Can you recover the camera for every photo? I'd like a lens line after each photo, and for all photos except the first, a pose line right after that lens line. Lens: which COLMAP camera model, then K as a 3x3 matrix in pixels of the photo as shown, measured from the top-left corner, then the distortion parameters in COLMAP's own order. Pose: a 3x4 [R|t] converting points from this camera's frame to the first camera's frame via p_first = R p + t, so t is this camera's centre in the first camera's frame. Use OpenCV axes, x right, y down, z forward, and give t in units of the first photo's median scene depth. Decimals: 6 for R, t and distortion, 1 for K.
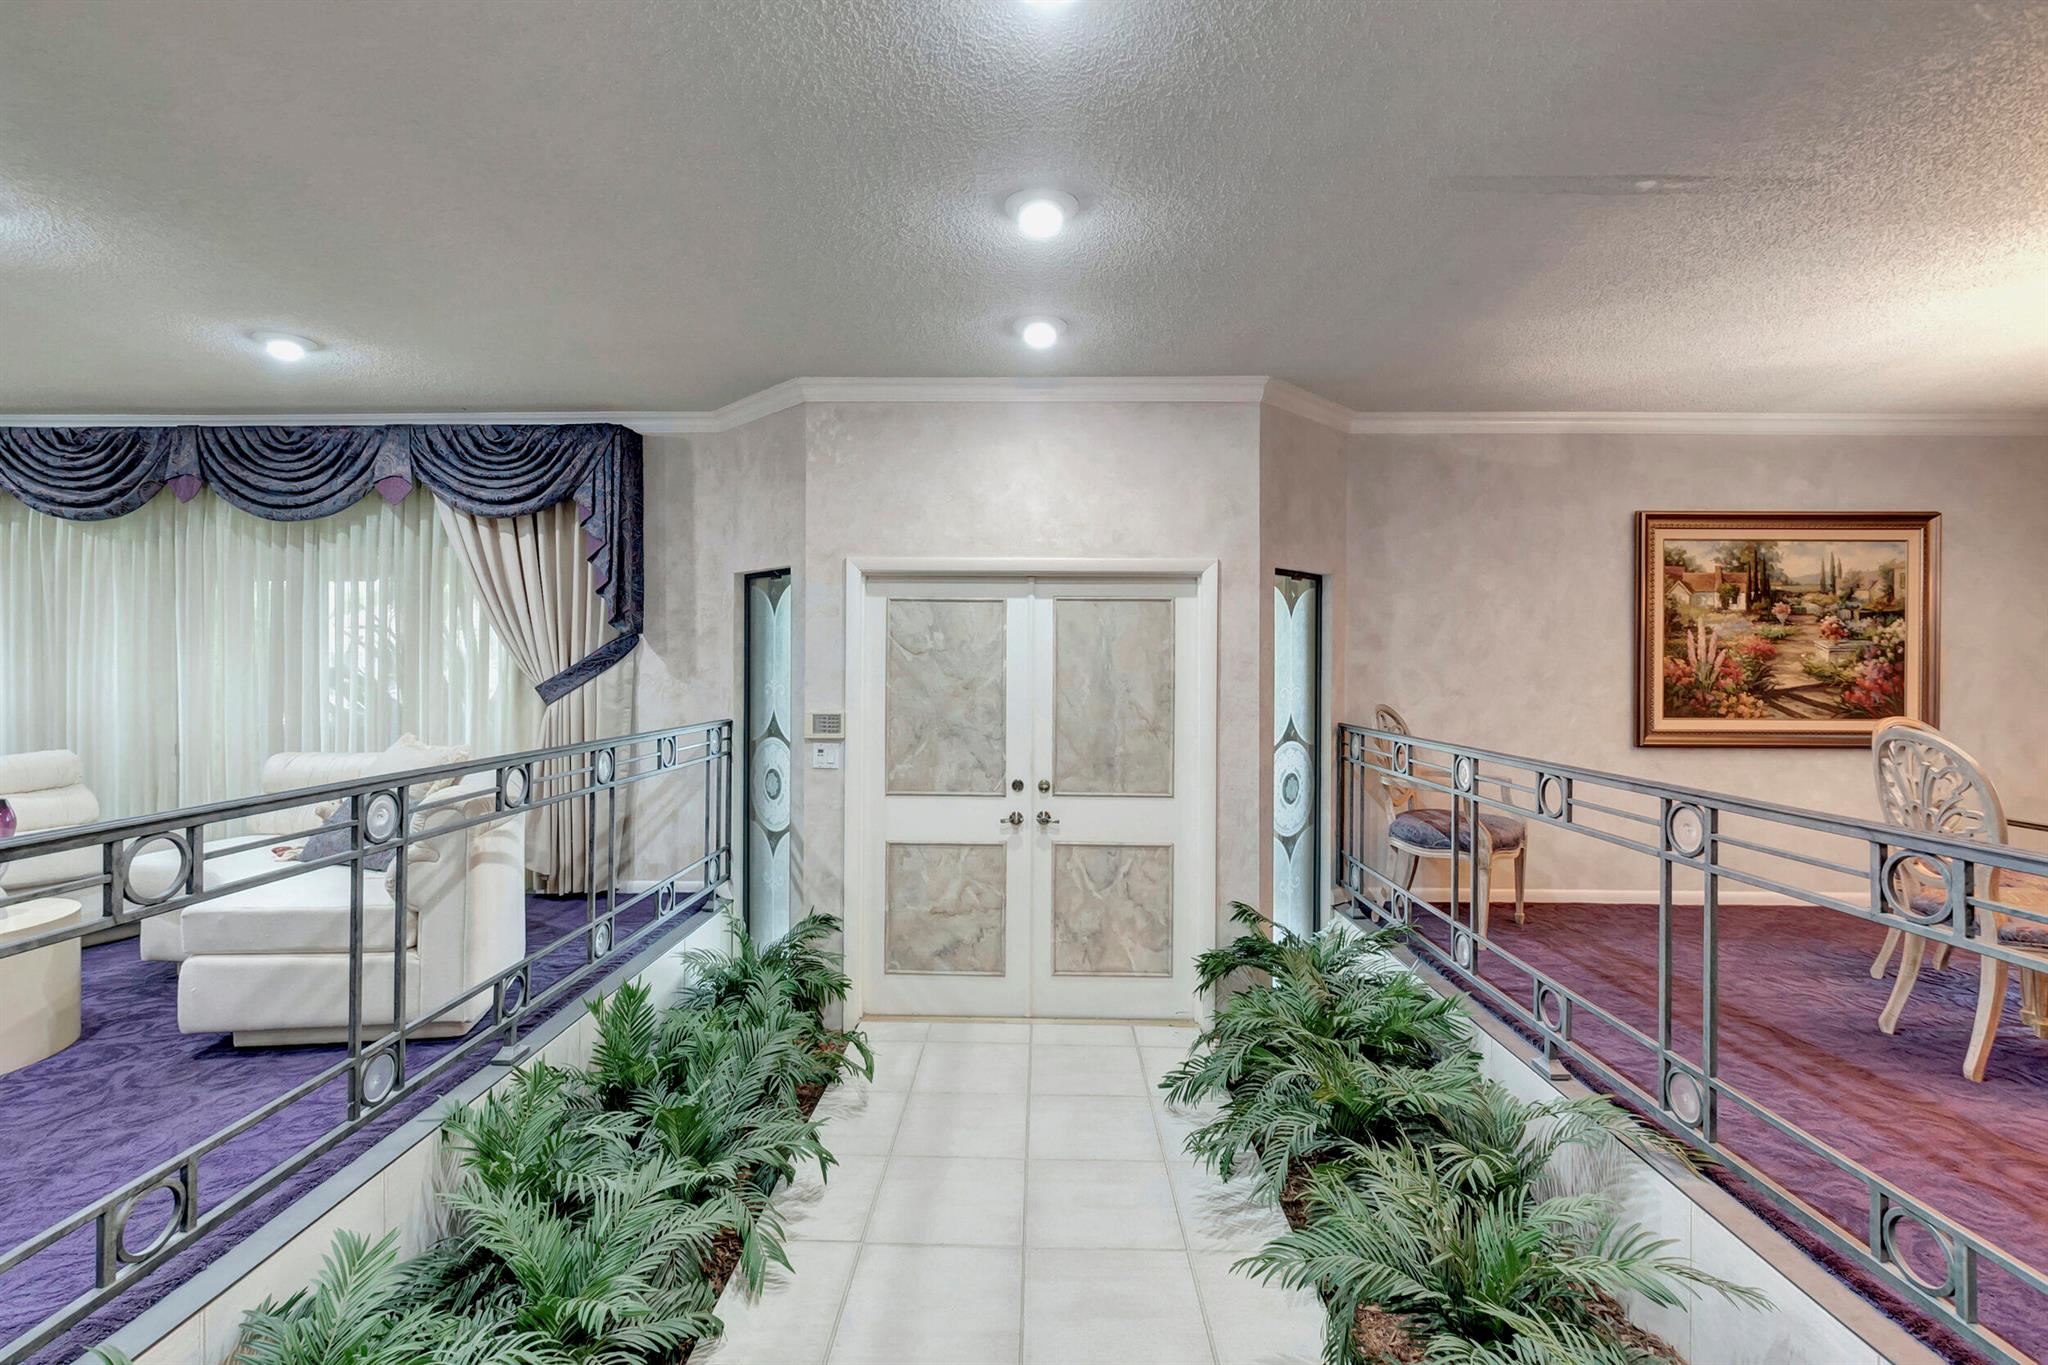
lens RADIAL K [[902.5, 0, 1022.9], [0, 902.5, 663.0], [0, 0, 1]] dist [-0.006676, 0.000803]
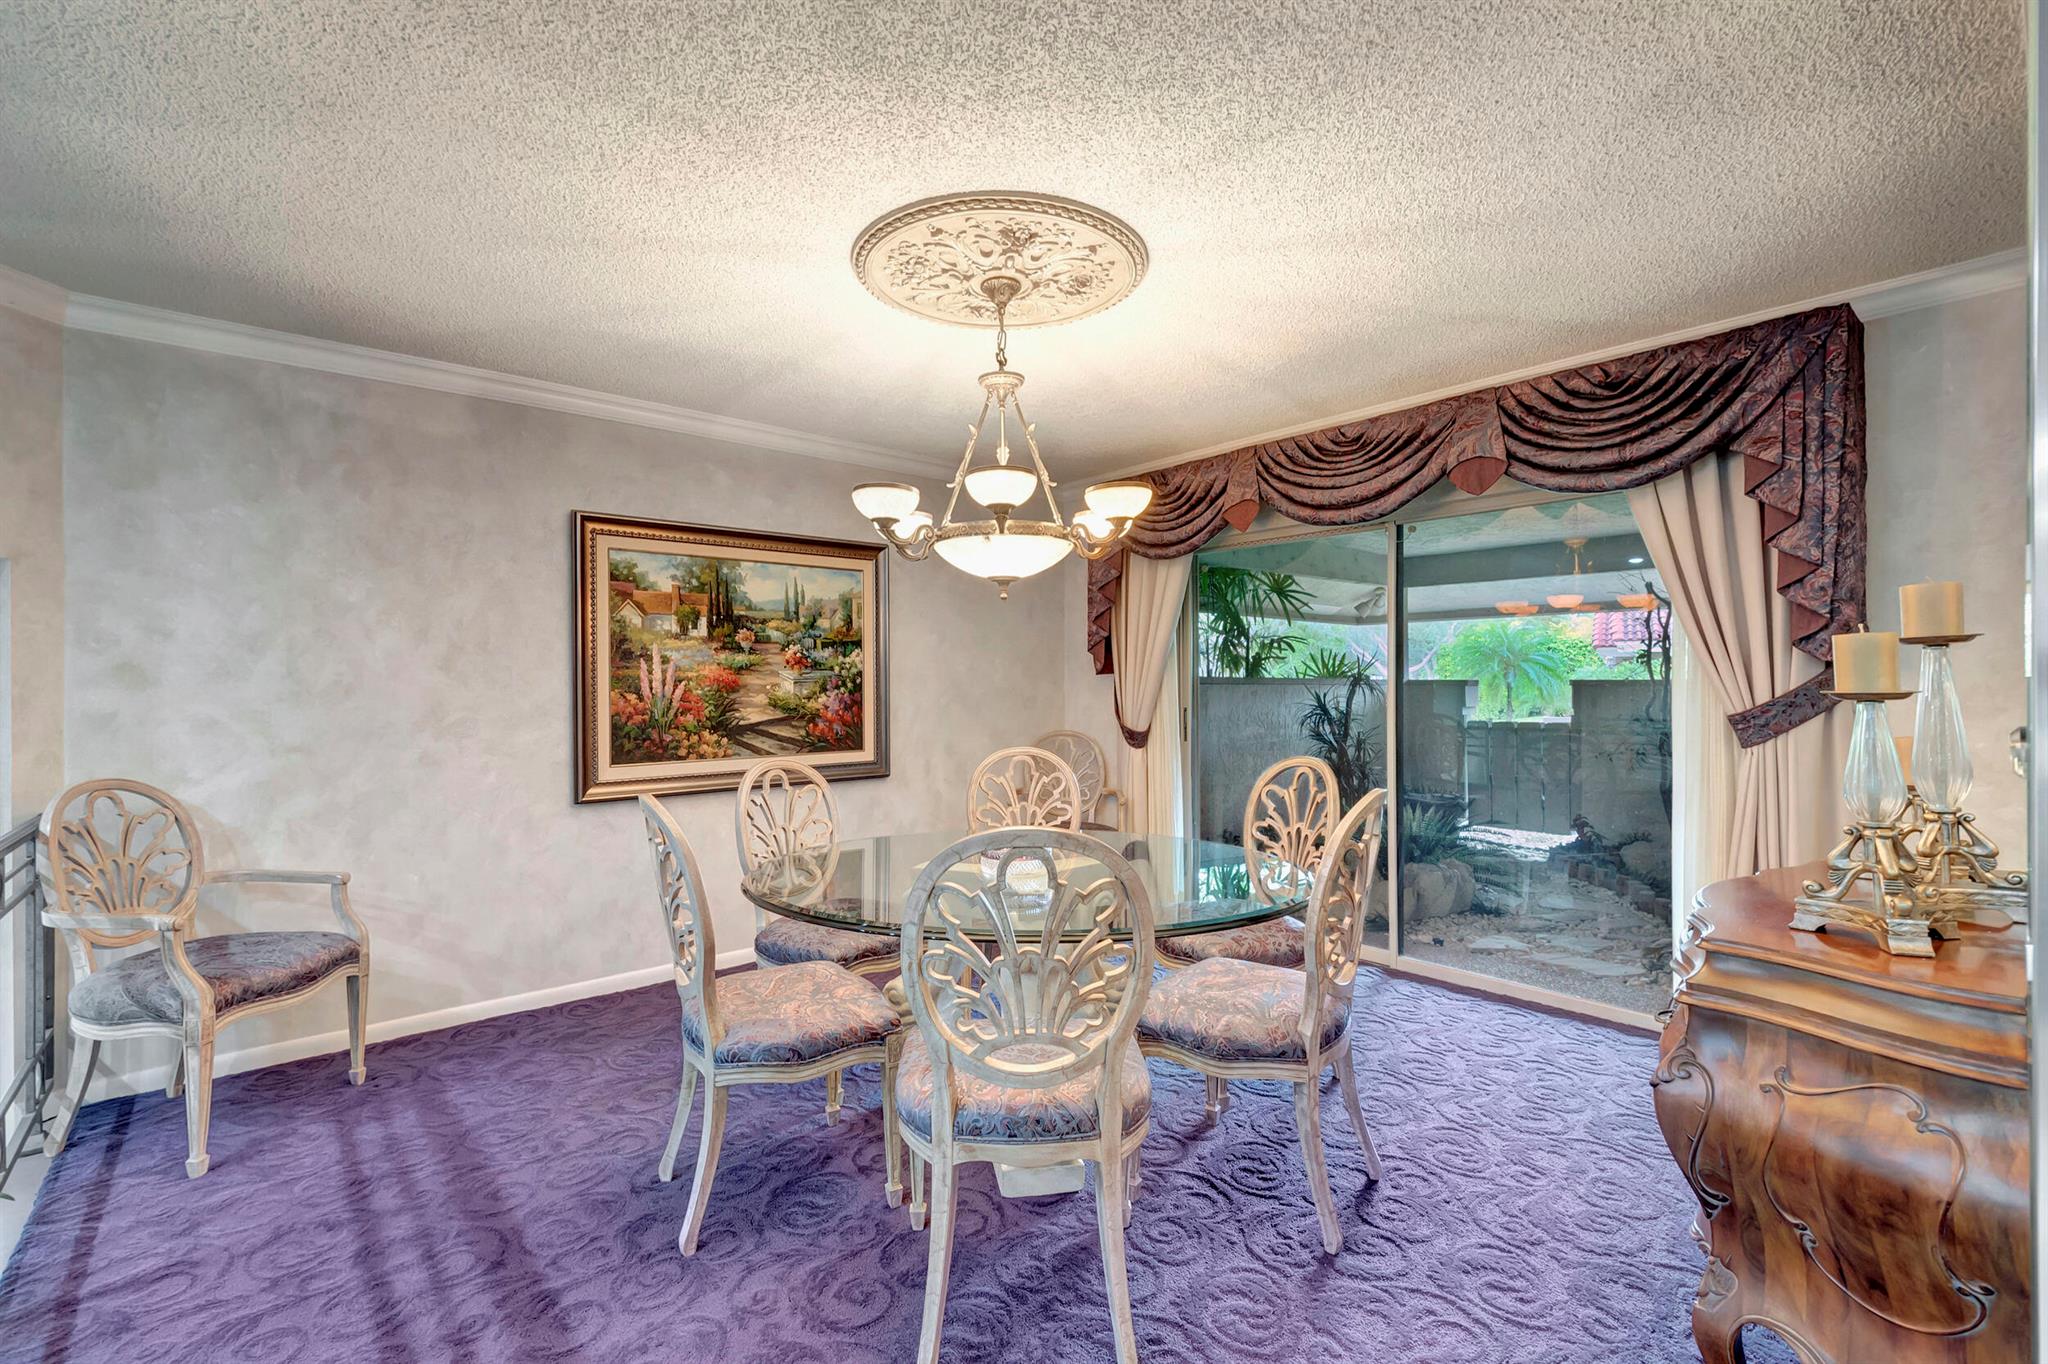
lens RADIAL K [[902.5, 0, 1027.4], [0, 902.5, 685.5], [0, 0, 1]] dist [-0.006676, 0.000803]
pose [[0.736021, -0.013825, 0.676817, 0.436674], [0.014285, 0.999886, 0.004889, -0.010682], [-0.676808, 0.006070, 0.736135, 0.135891]]
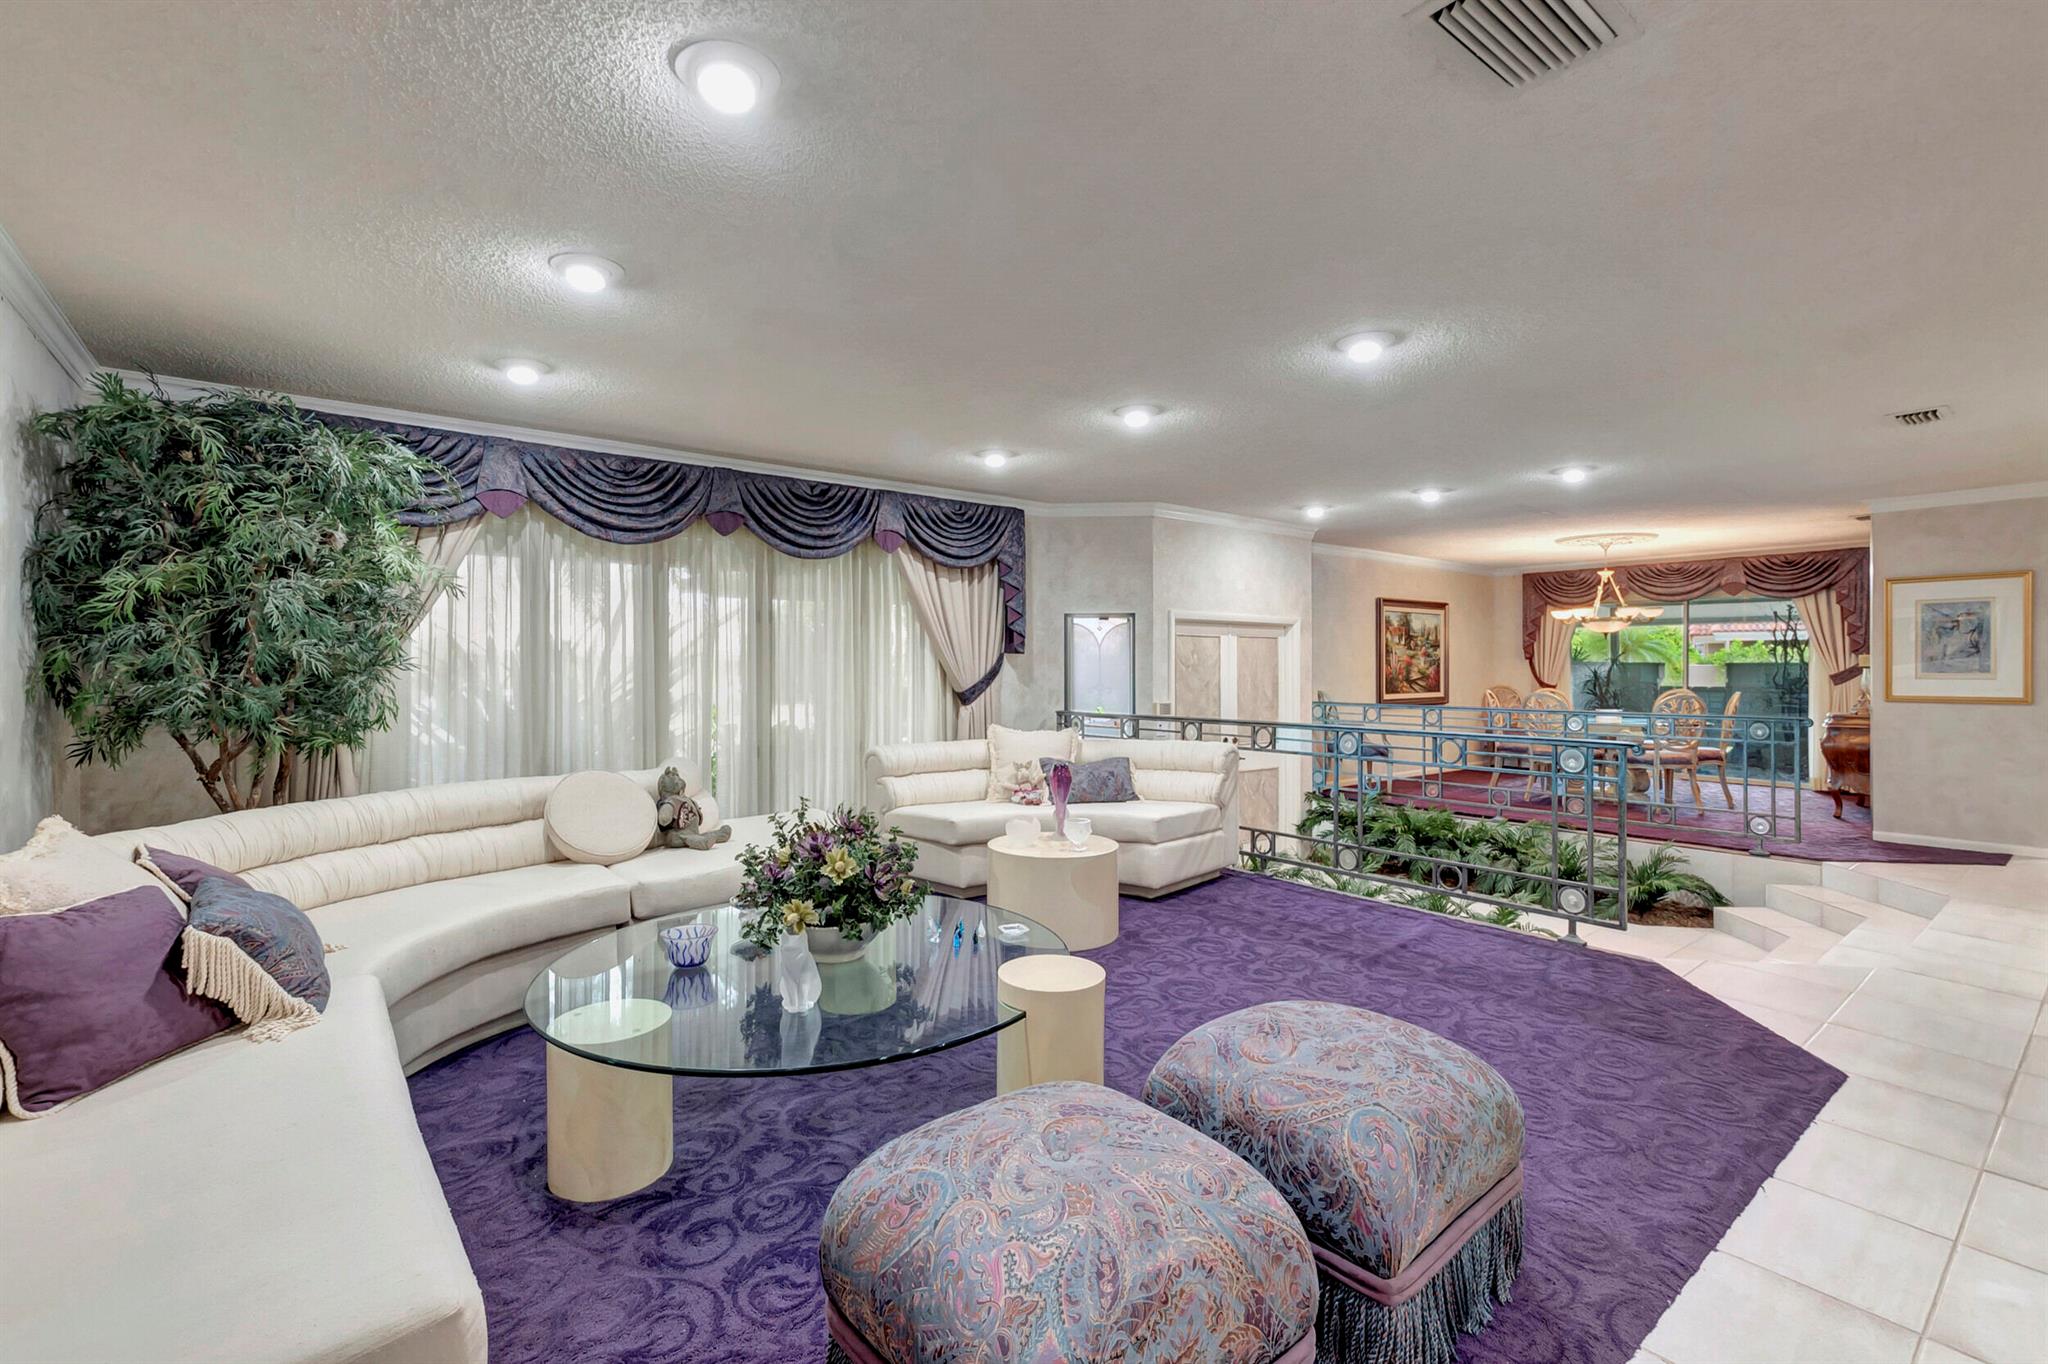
lens RADIAL K [[902.5, 0, 1014.9], [0, 902.5, 671.5], [0, 0, 1]] dist [-0.006676, 0.000803]
pose [[0.772044, -0.010148, 0.635488, -1.360521], [0.004496, 0.999935, 0.010505, -0.018725], [-0.635554, -0.005253, 0.772039, -0.110397]]
